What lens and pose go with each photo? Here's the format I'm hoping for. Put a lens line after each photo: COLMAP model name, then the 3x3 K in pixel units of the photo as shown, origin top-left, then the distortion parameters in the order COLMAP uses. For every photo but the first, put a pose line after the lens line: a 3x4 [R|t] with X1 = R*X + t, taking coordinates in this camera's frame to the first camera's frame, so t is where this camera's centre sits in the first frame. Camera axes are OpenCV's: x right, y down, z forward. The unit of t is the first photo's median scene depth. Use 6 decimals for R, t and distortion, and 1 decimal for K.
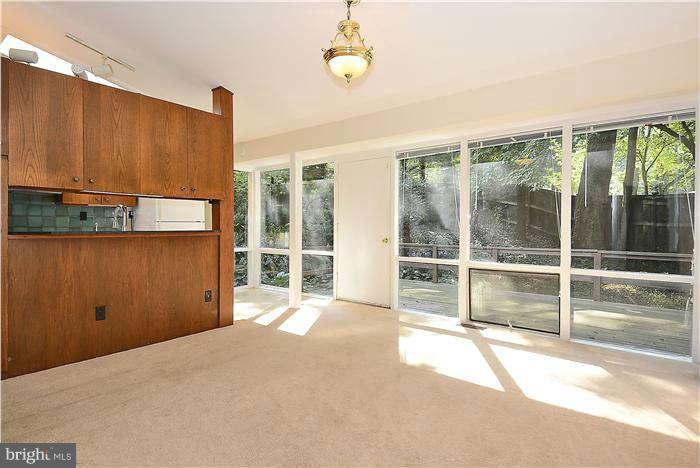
lens RADIAL K [[365.9, 0, 355.3], [0, 365.9, 231.5], [0, 0, 1]] dist [0.000255, -0.000413]
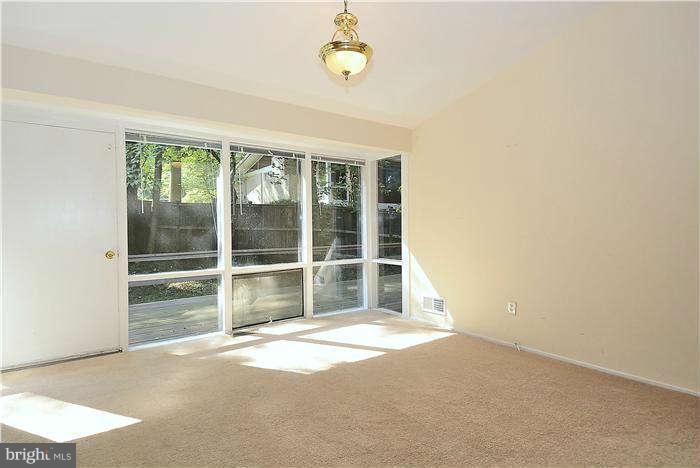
lens RADIAL K [[365.9, 0, 353.5], [0, 365.9, 234.1], [0, 0, 1]] dist [0.000255, -0.000413]
pose [[0.243426, -0.020832, 0.969696, -0.557728], [0.029264, 0.999472, 0.014125, -0.012108], [-0.969478, 0.024939, 0.243907, 0.467219]]
